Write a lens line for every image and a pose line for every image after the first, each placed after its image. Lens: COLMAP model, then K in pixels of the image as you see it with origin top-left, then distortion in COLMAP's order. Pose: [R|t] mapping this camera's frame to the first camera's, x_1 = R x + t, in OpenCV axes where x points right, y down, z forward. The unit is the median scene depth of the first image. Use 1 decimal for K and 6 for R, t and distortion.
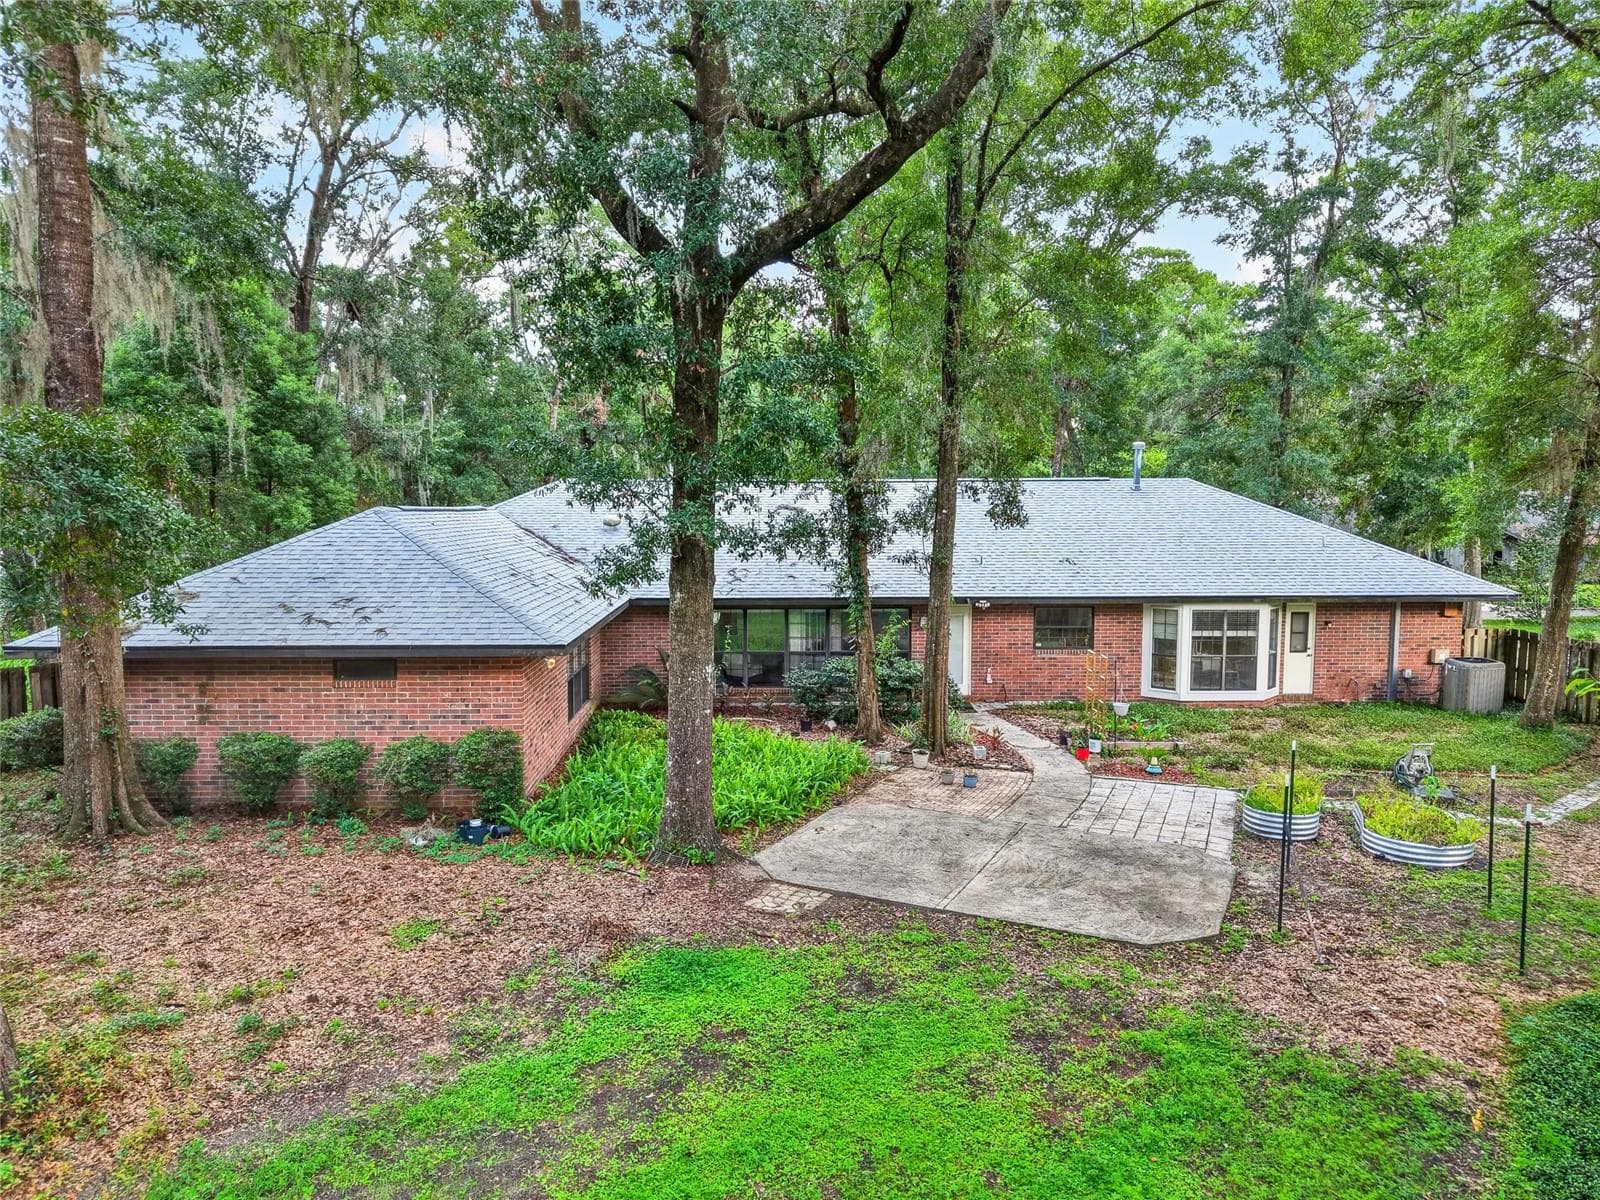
lens RADIAL K [[1103.7, 0, 796.7], [0, 1103.7, 605.4], [0, 0, 1]] dist [0.051503, -0.074422]
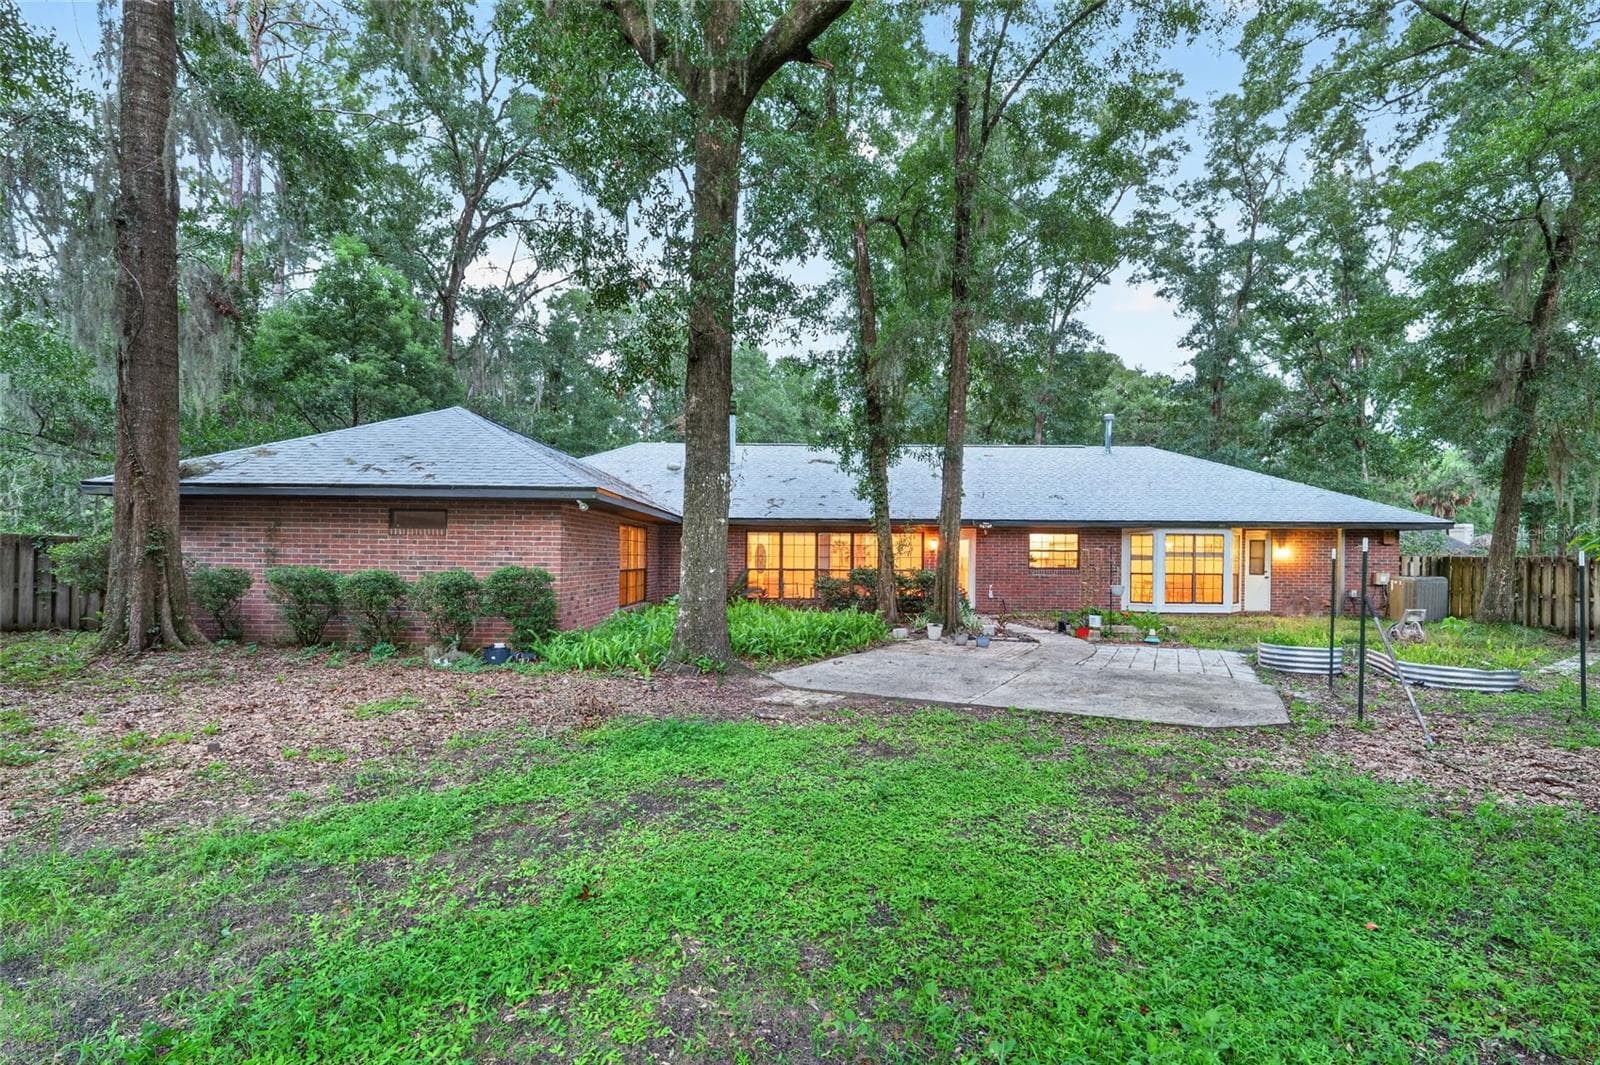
lens RADIAL K [[816.2, 0, 807.9], [0, 816.2, 541.0], [0, 0, 1]] dist [-0.001115, -0.000326]
pose [[0.999434, 0.011738, -0.031519, 0.015237], [-0.014198, 0.996773, -0.079002, 0.146511], [0.030490, 0.079404, 0.996376, 0.240240]]
